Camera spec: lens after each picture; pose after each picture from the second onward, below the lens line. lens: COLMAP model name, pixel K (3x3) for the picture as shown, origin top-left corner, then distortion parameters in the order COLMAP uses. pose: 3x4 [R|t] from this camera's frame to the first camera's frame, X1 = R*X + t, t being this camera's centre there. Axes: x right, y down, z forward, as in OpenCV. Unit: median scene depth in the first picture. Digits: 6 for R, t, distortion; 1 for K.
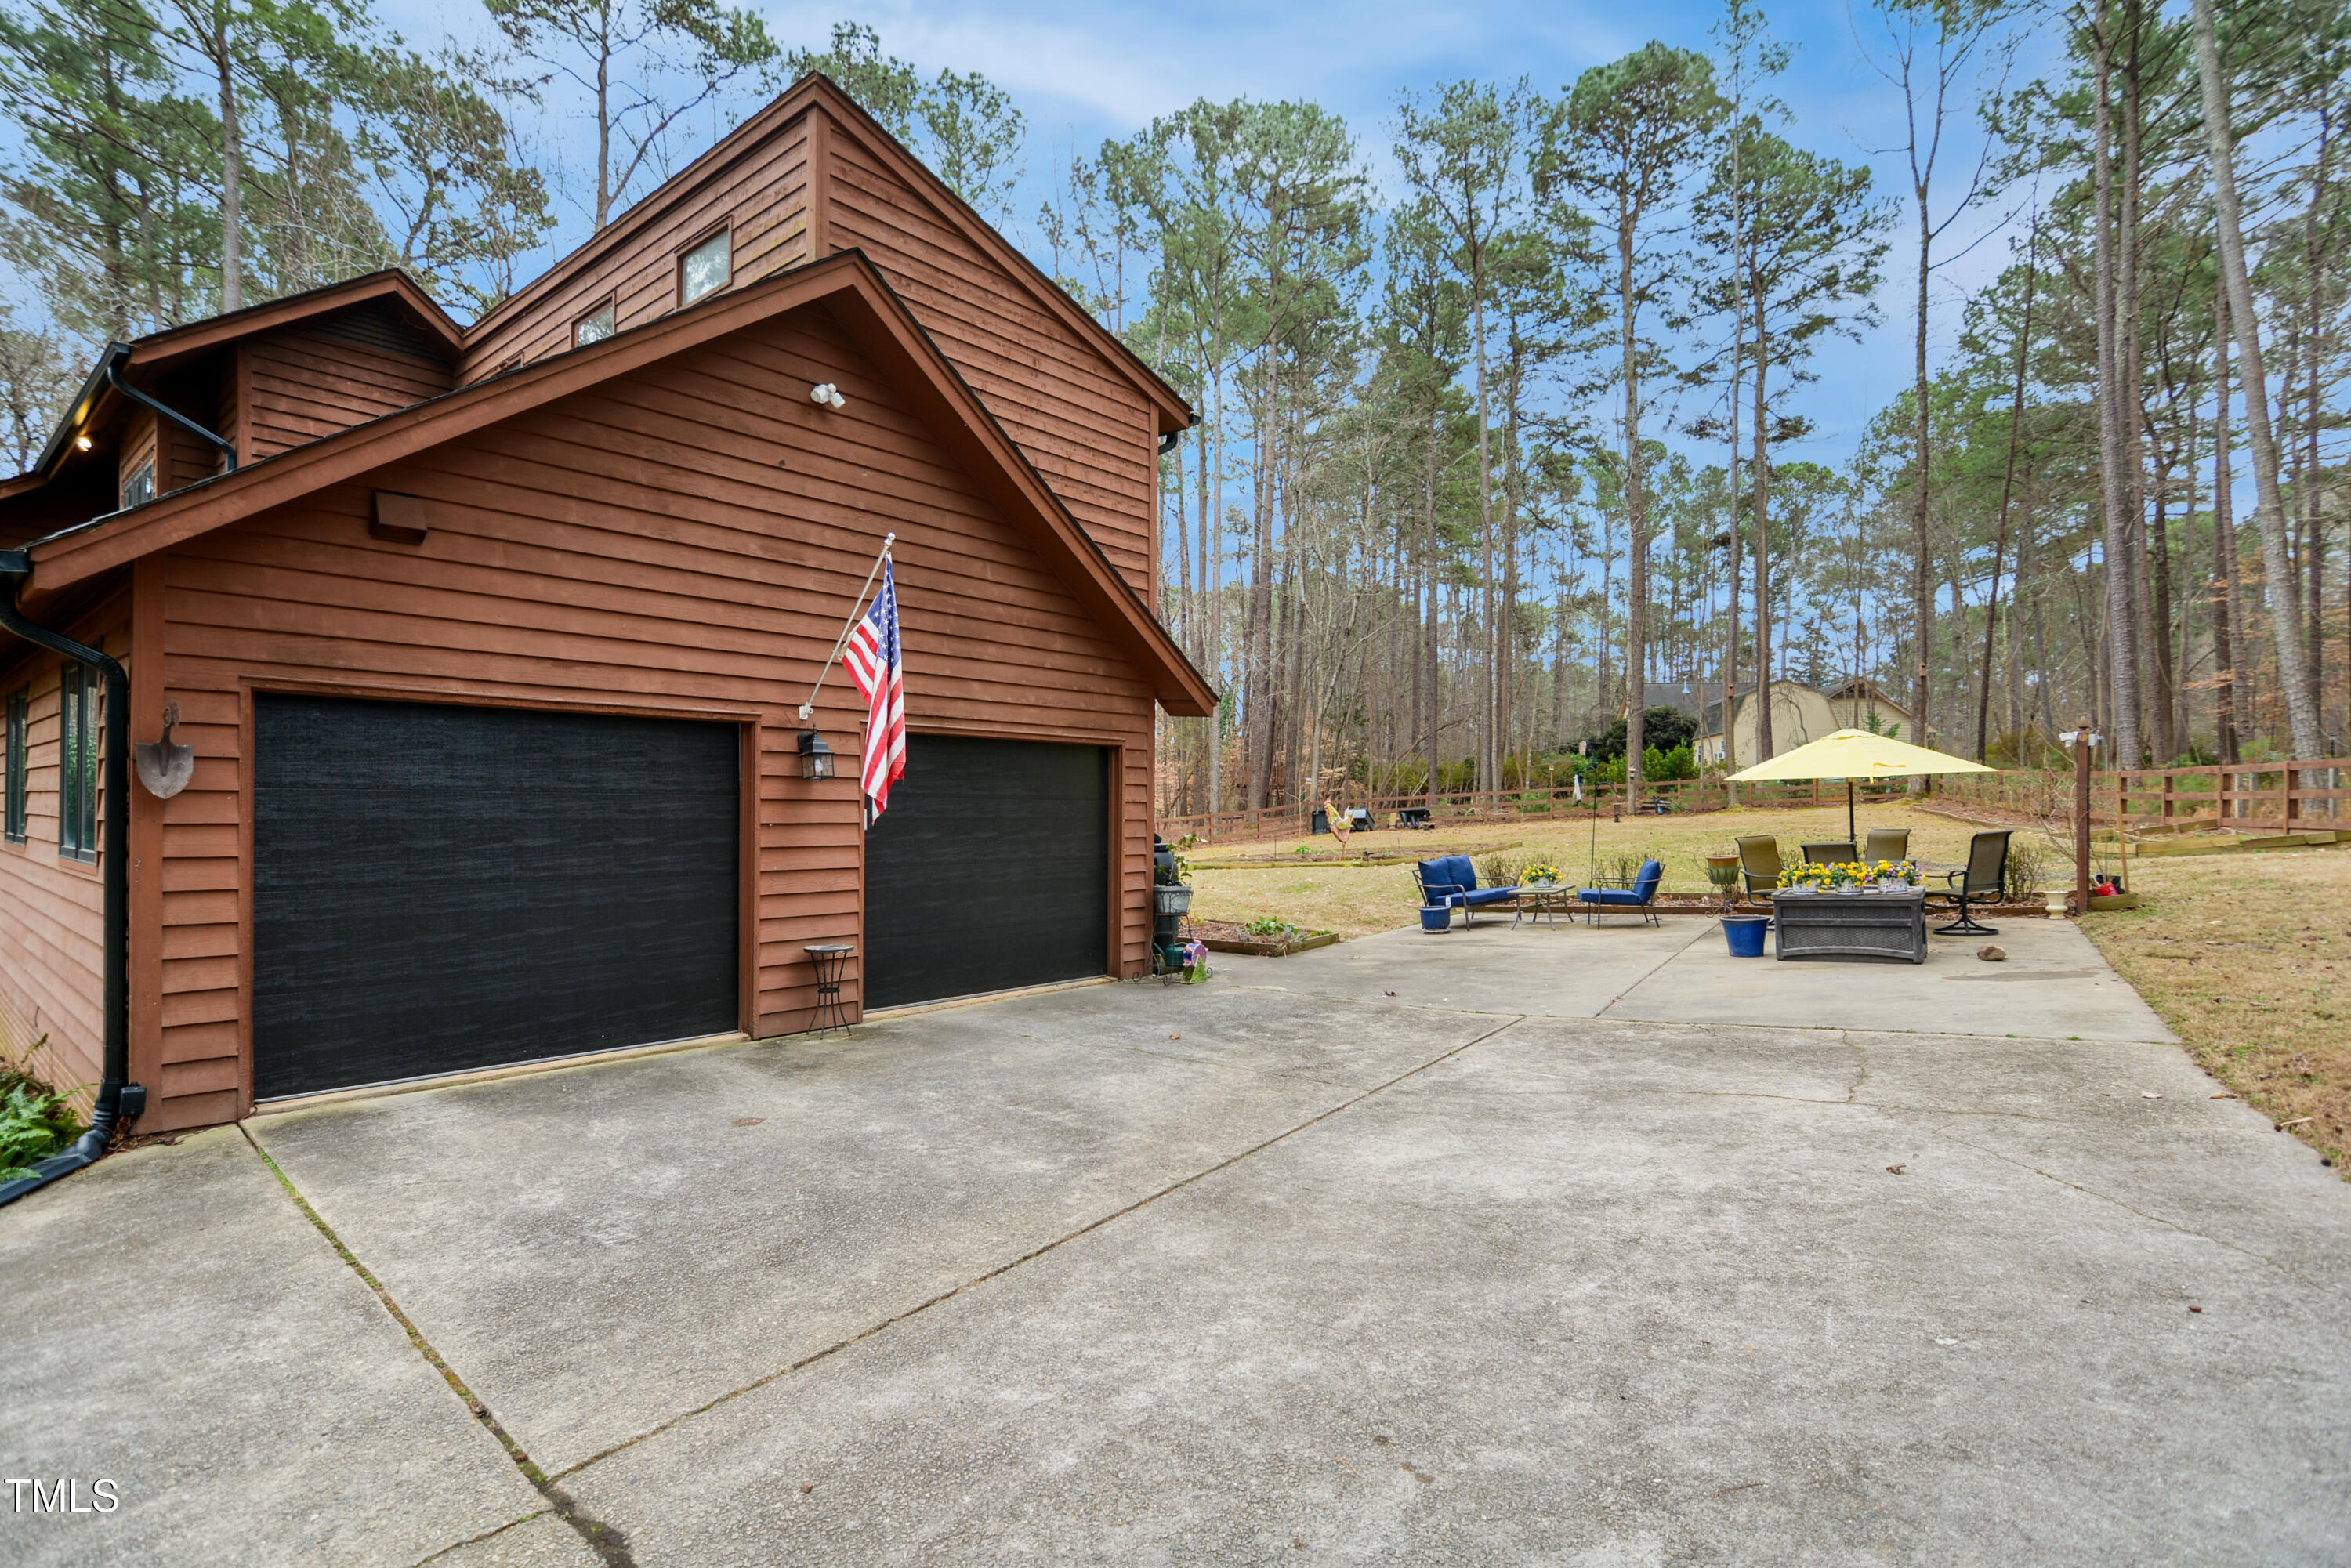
lens RADIAL K [[1115.7, 0, 1140.7], [0, 1115.7, 810.2], [0, 0, 1]] dist [-0.015932, 0.000029]
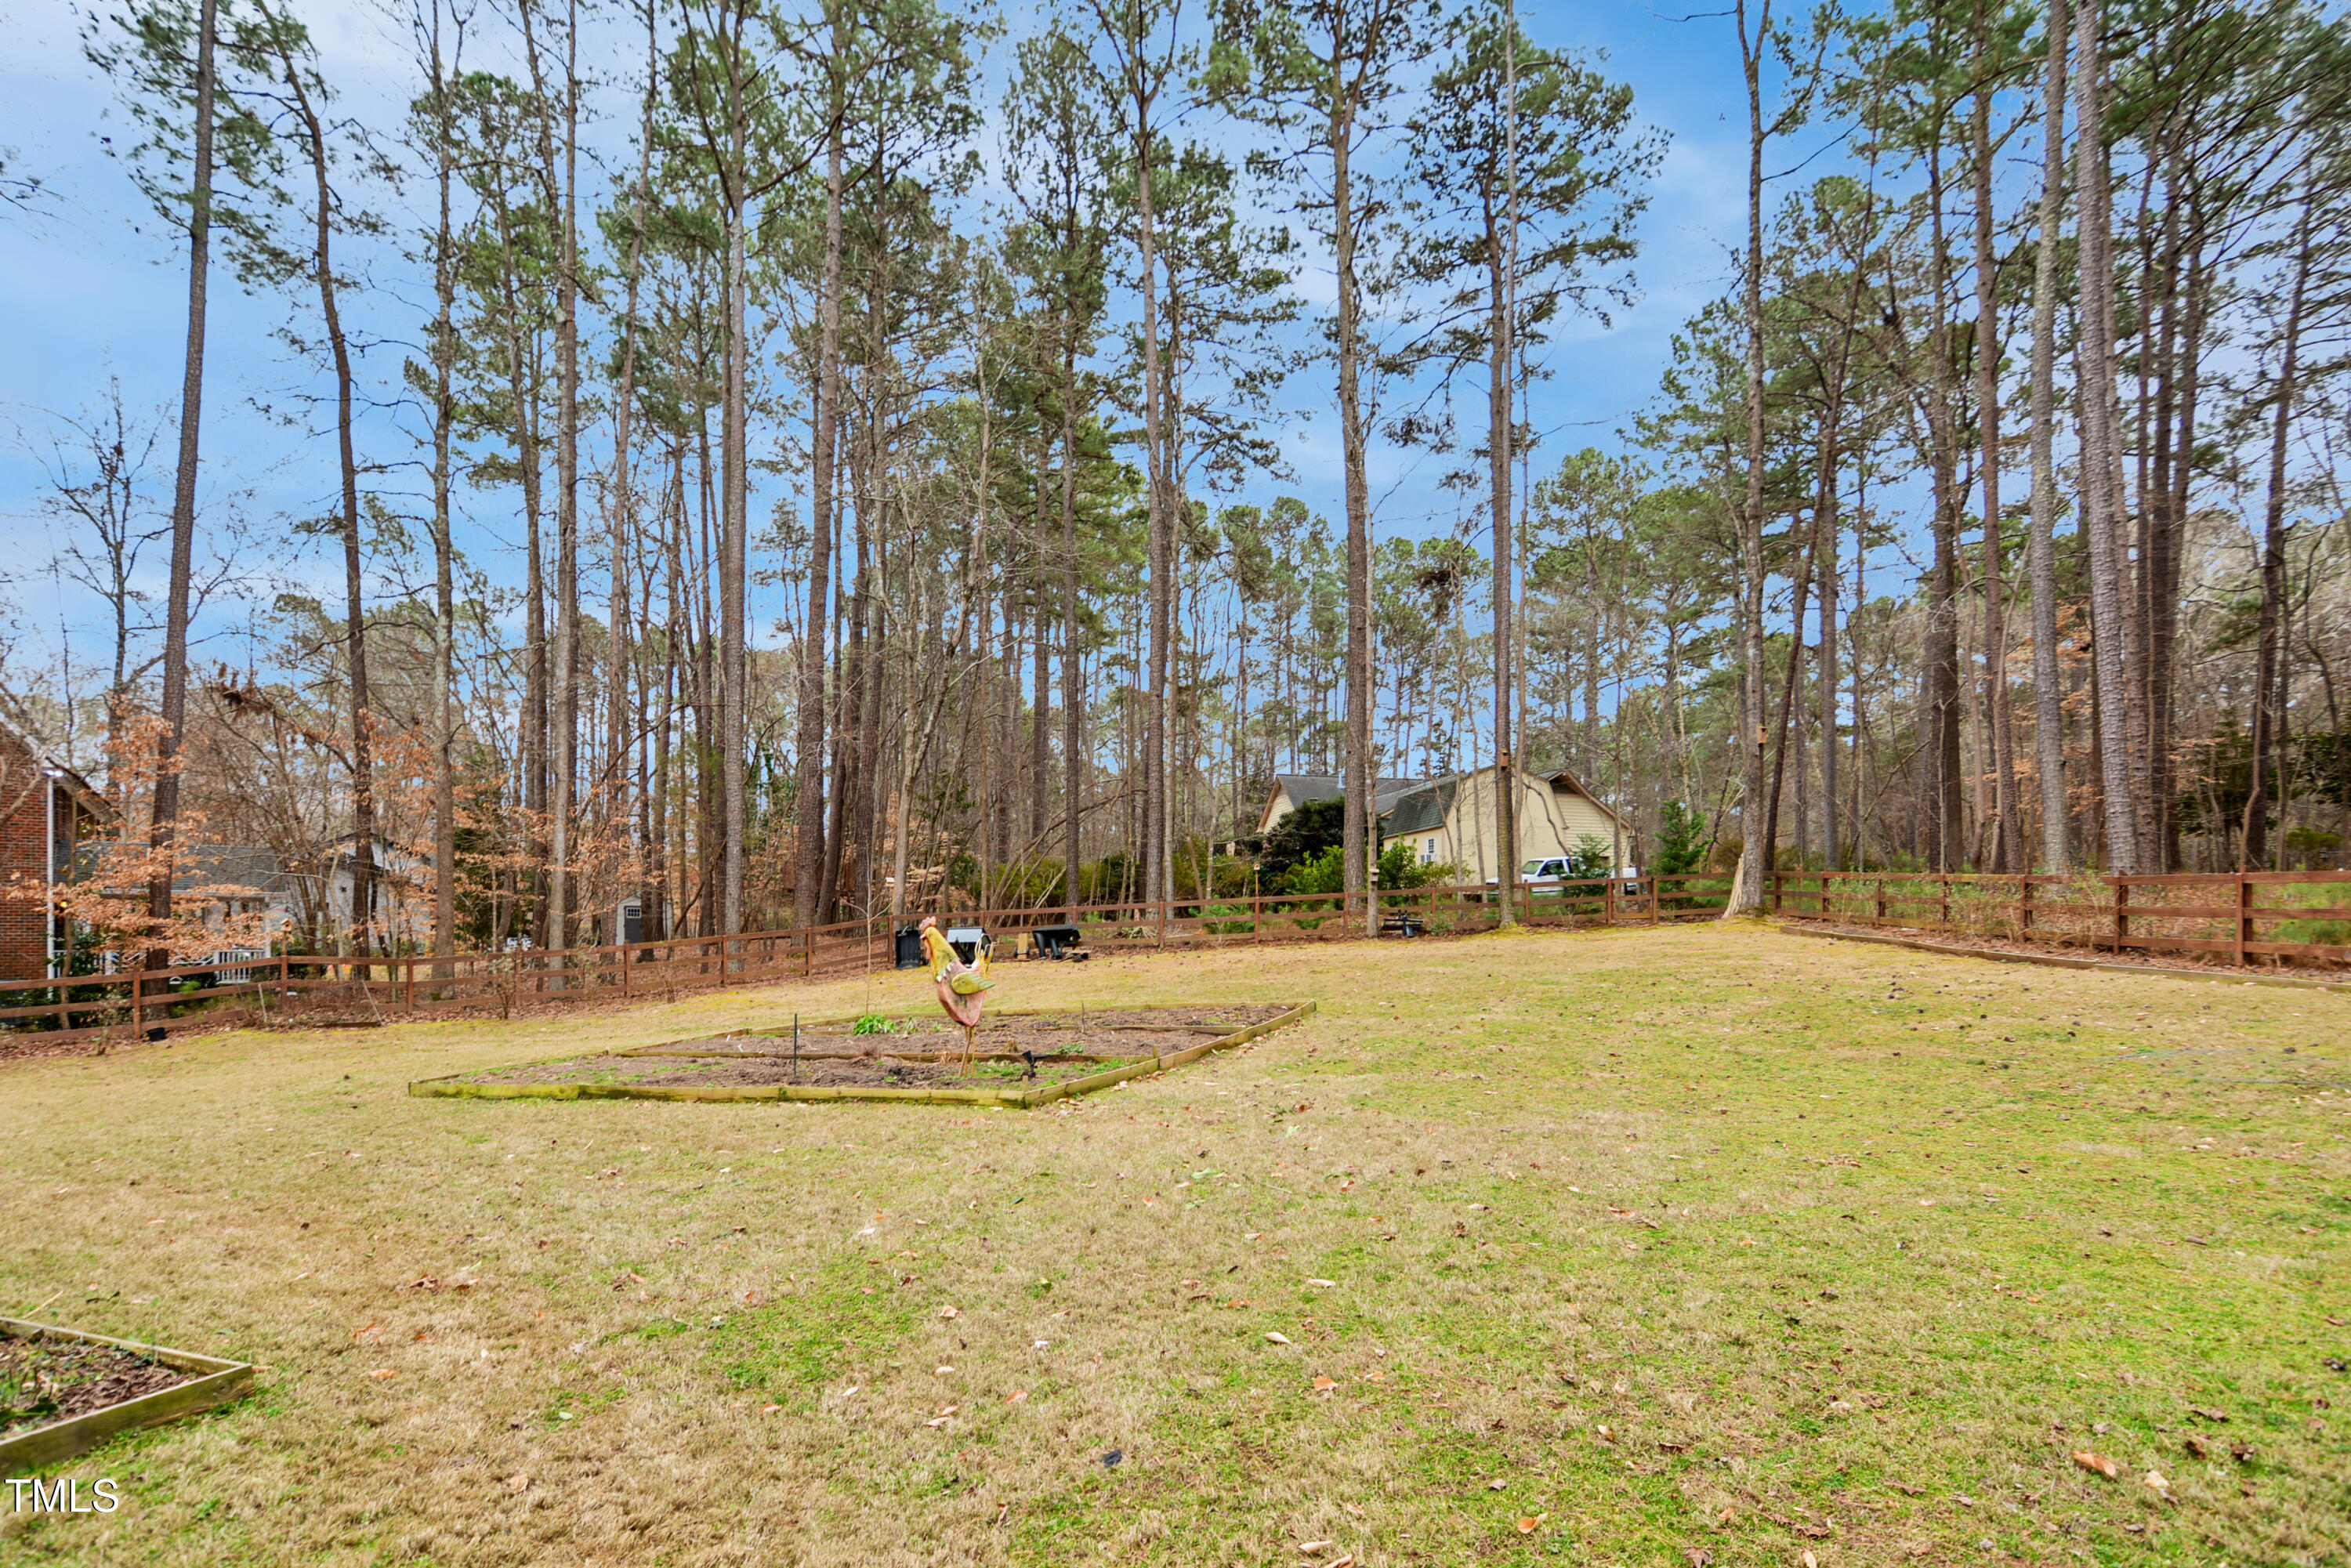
lens RADIAL K [[1328.3, 0, 1166.7], [0, 1328.3, 937.7], [0, 0, 1]] dist [-0.000814, -0.000288]
pose [[0.938165, -0.003242, 0.346174, 0.032763], [-0.000226, 0.999950, 0.009978, -0.002627], [-0.346189, -0.009439, 0.938117, 0.213188]]
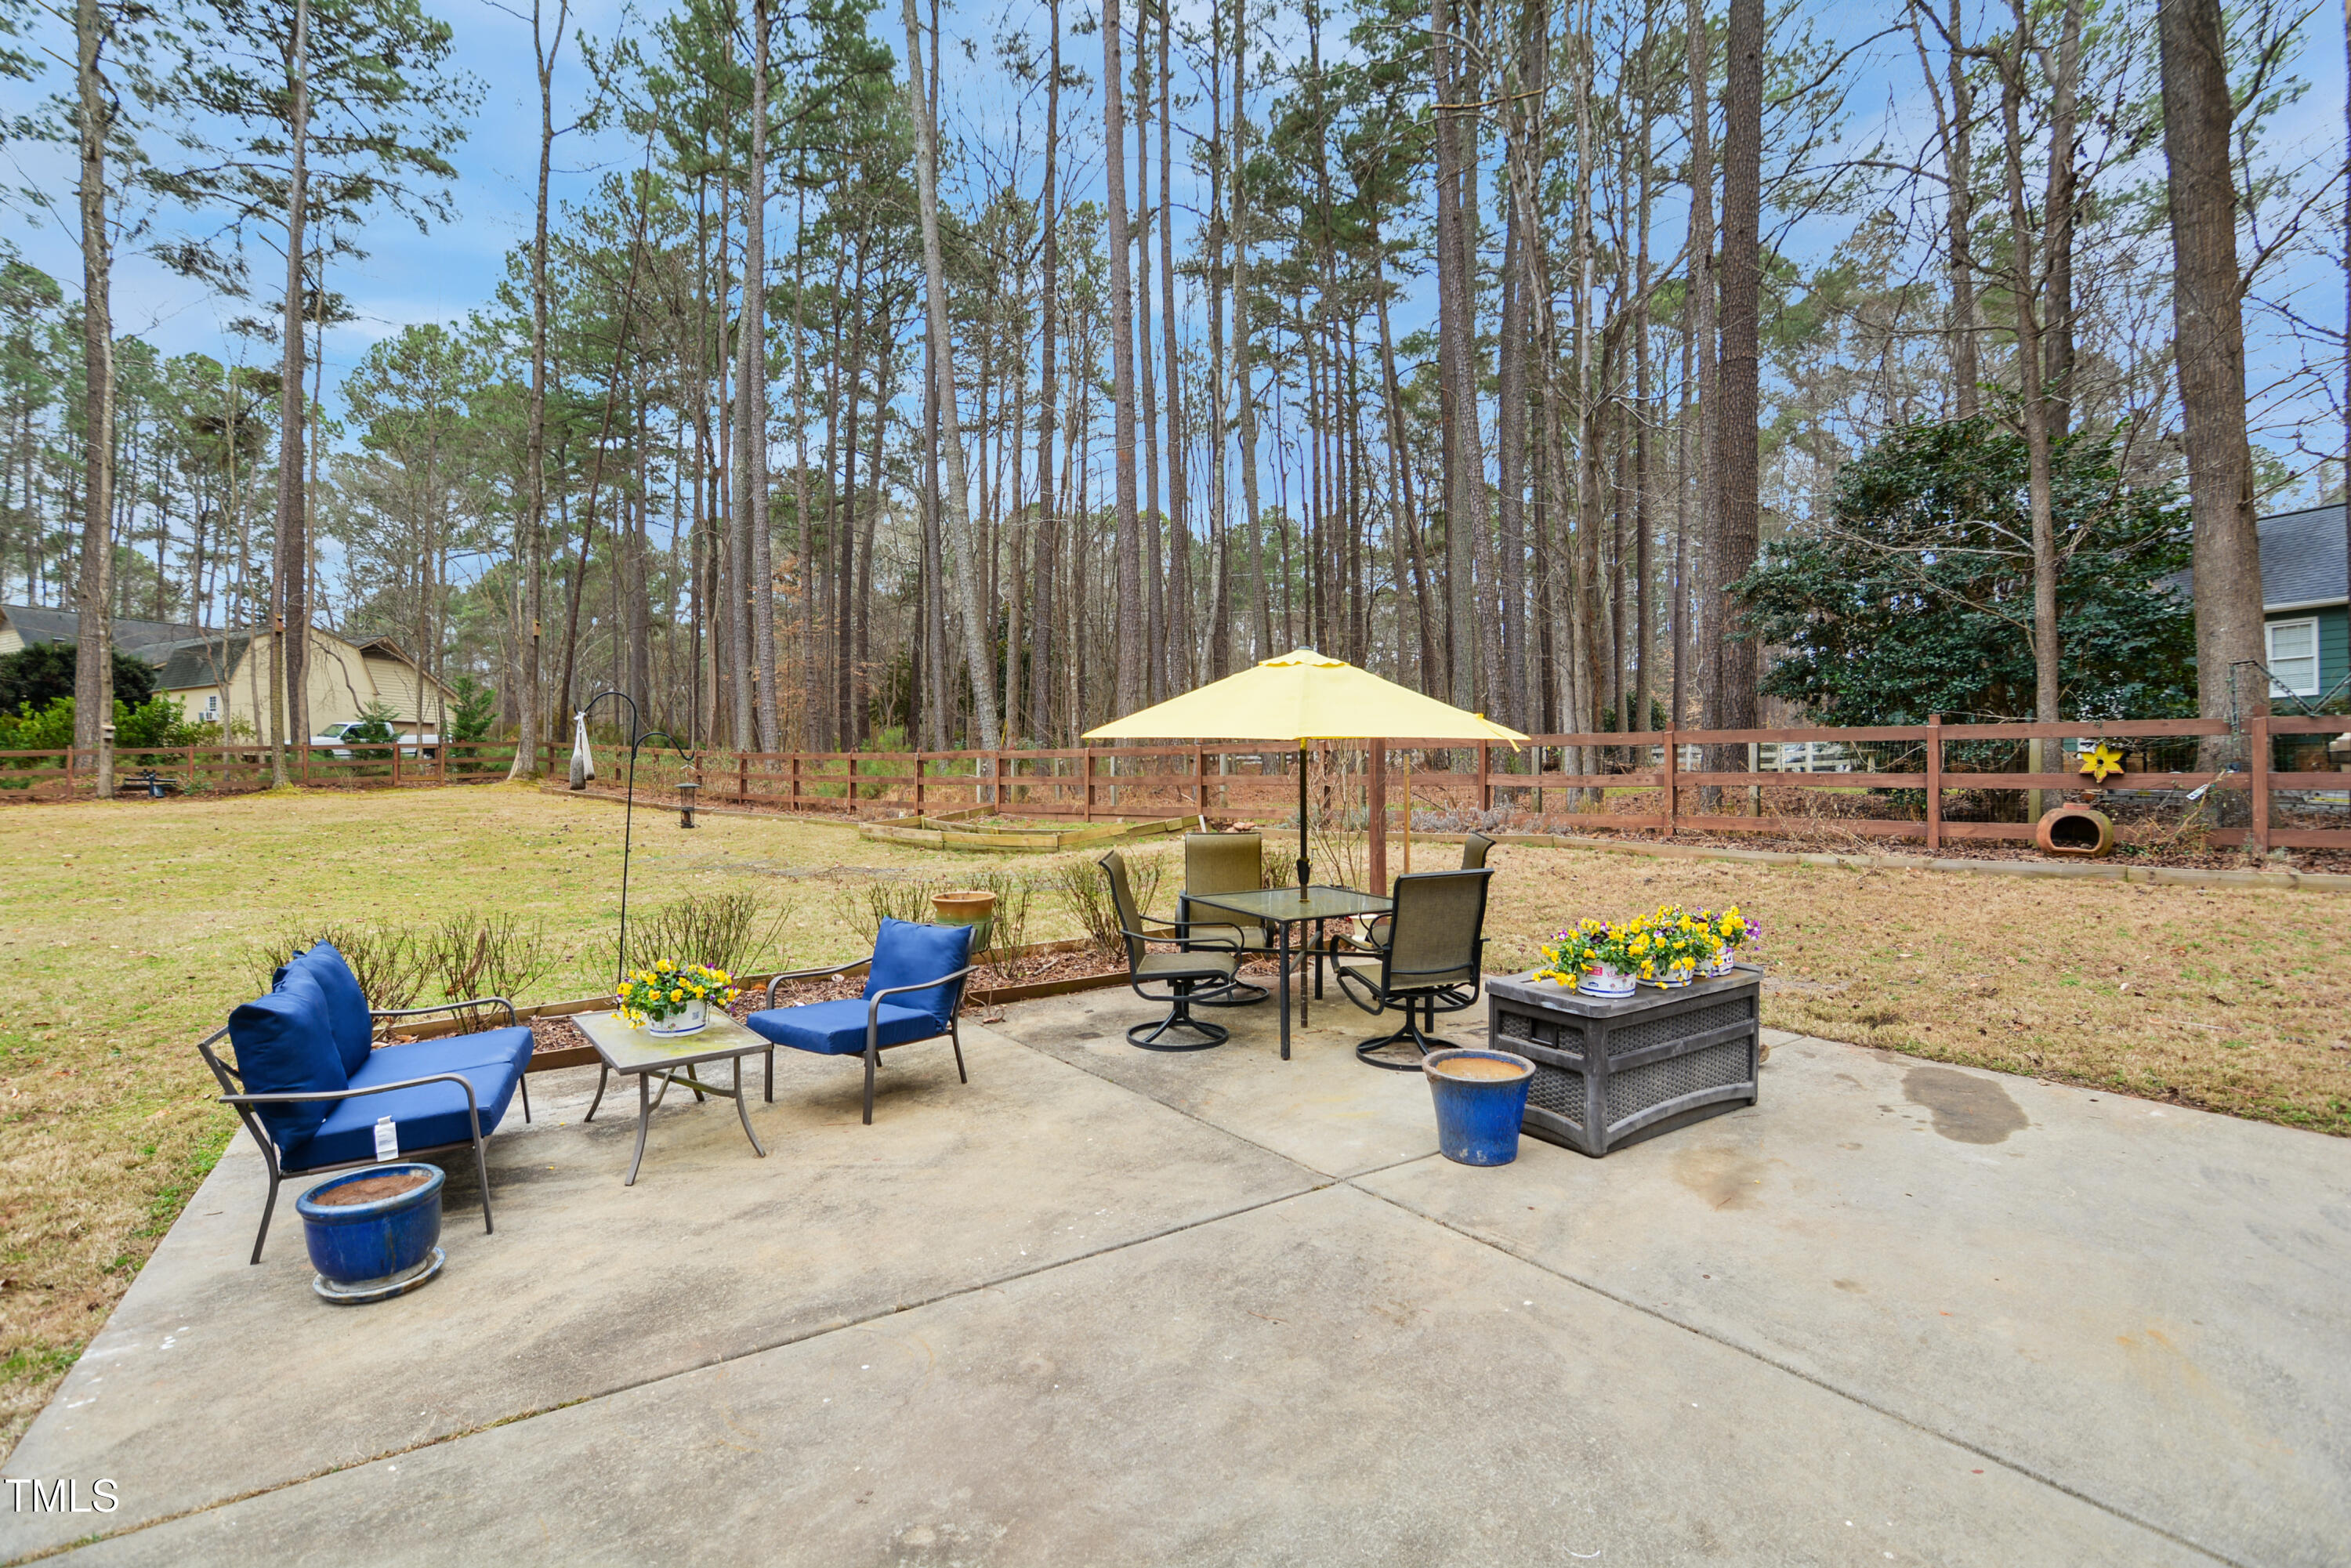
lens RADIAL K [[1185.2, 0, 1217.9], [0, 1185.2, 784.0], [0, 0, 1]] dist [-0.037092, 0.014917]
pose [[0.322369, 0.008718, 0.946574, 0.013153], [-0.003921, 0.999961, -0.007874, -0.000646], [-0.946606, -0.001173, 0.322390, 0.138358]]
